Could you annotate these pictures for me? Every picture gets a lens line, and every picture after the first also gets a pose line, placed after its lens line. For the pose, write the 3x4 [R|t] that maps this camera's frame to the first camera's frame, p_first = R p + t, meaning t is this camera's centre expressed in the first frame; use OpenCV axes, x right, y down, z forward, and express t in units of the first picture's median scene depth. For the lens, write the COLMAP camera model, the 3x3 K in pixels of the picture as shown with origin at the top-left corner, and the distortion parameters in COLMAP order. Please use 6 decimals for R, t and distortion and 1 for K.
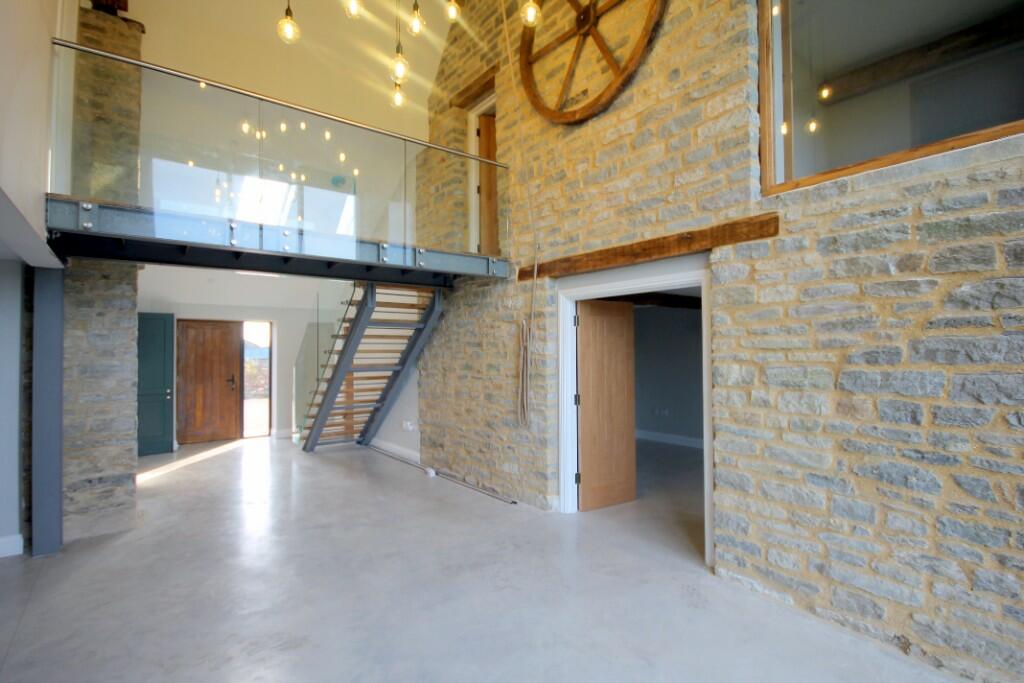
lens RADIAL K [[477.8, 0, 515.1], [0, 477.8, 338.3], [0, 0, 1]] dist [-0.010735, -0.003083]
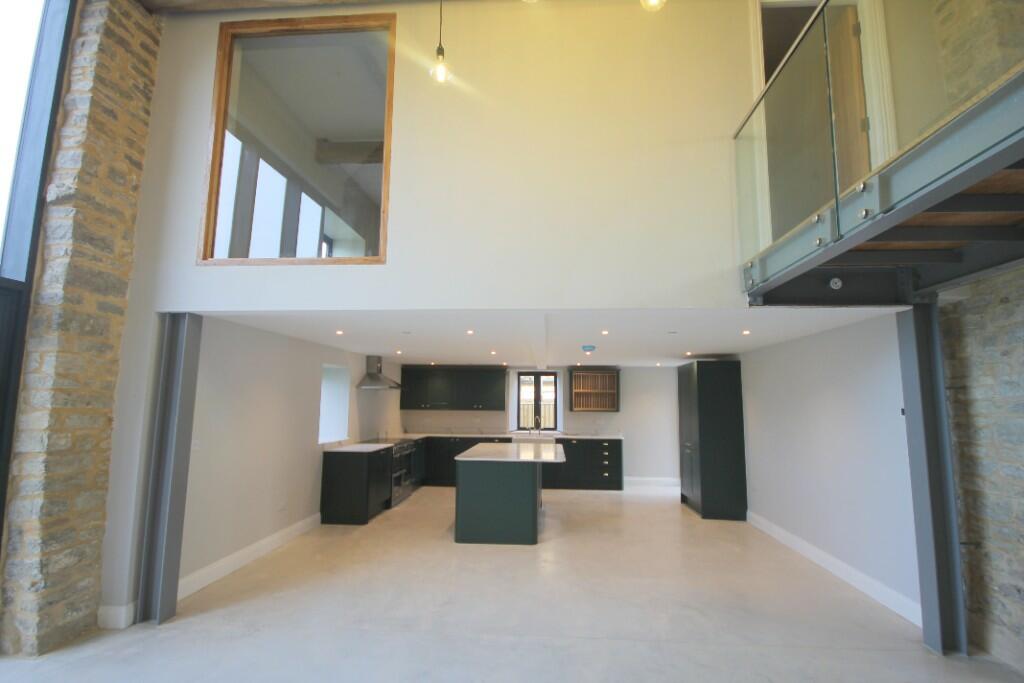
lens RADIAL K [[477.8, 0, 519.3], [0, 477.8, 341.9], [0, 0, 1]] dist [-0.010735, -0.003083]
pose [[-0.657667, -0.090010, -0.747912, 0.170624], [0.011393, 0.991534, -0.129347, 0.019366], [0.753223, -0.093588, -0.651073, 1.097156]]
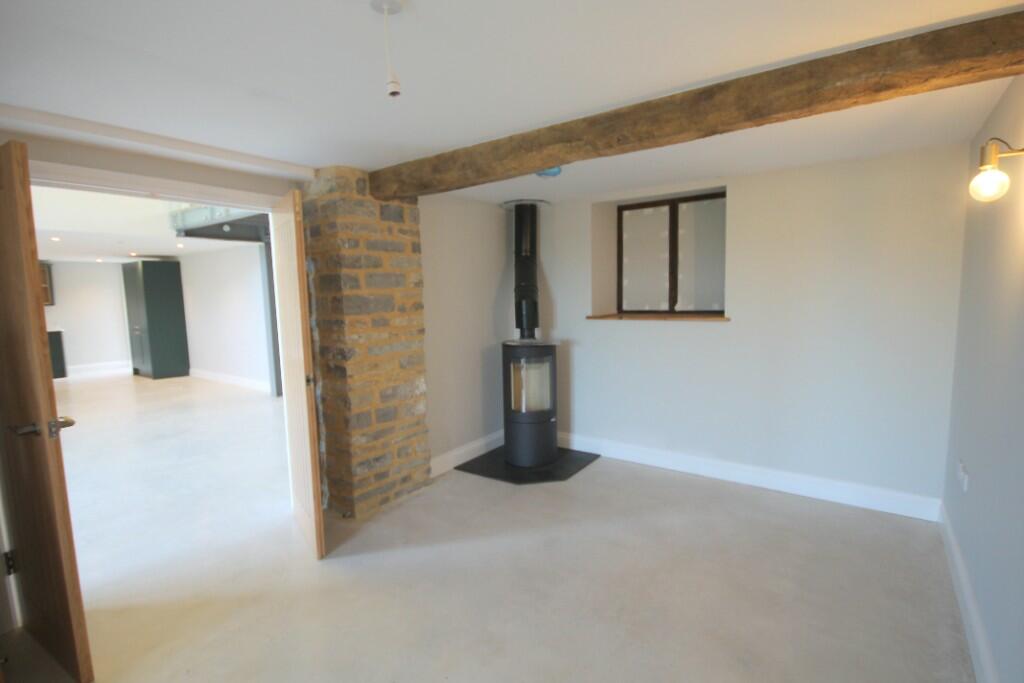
lens RADIAL K [[477.8, 0, 520.5], [0, 477.8, 343.8], [0, 0, 1]] dist [-0.010735, -0.003083]
pose [[0.304635, 0.105771, -0.946578, 1.135079], [0.033408, 0.992017, 0.121601, 0.044650], [0.951883, -0.068667, 0.298670, 1.449314]]
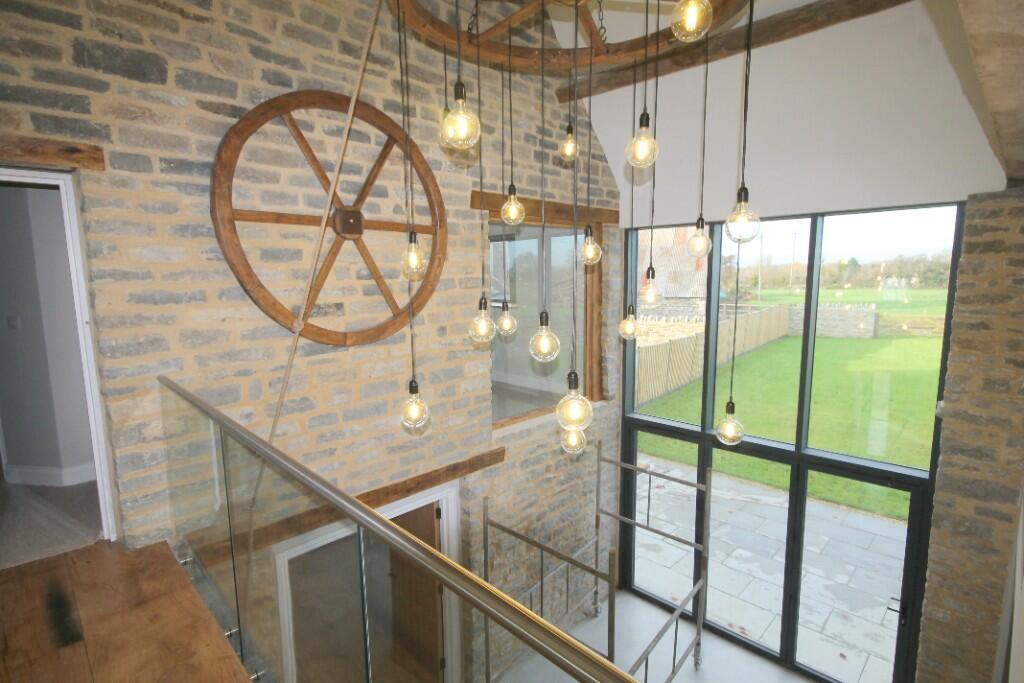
lens RADIAL K [[516.9, 0, 517.1], [0, 516.9, 343.9], [0, 0, 1]] dist [0.001257, -0.000236]
pose [[-0.129640, -0.120880, 0.984165, -0.902931], [-0.003888, 0.992596, 0.121403, -0.672106], [-0.991554, 0.011913, -0.129150, 0.979402]]
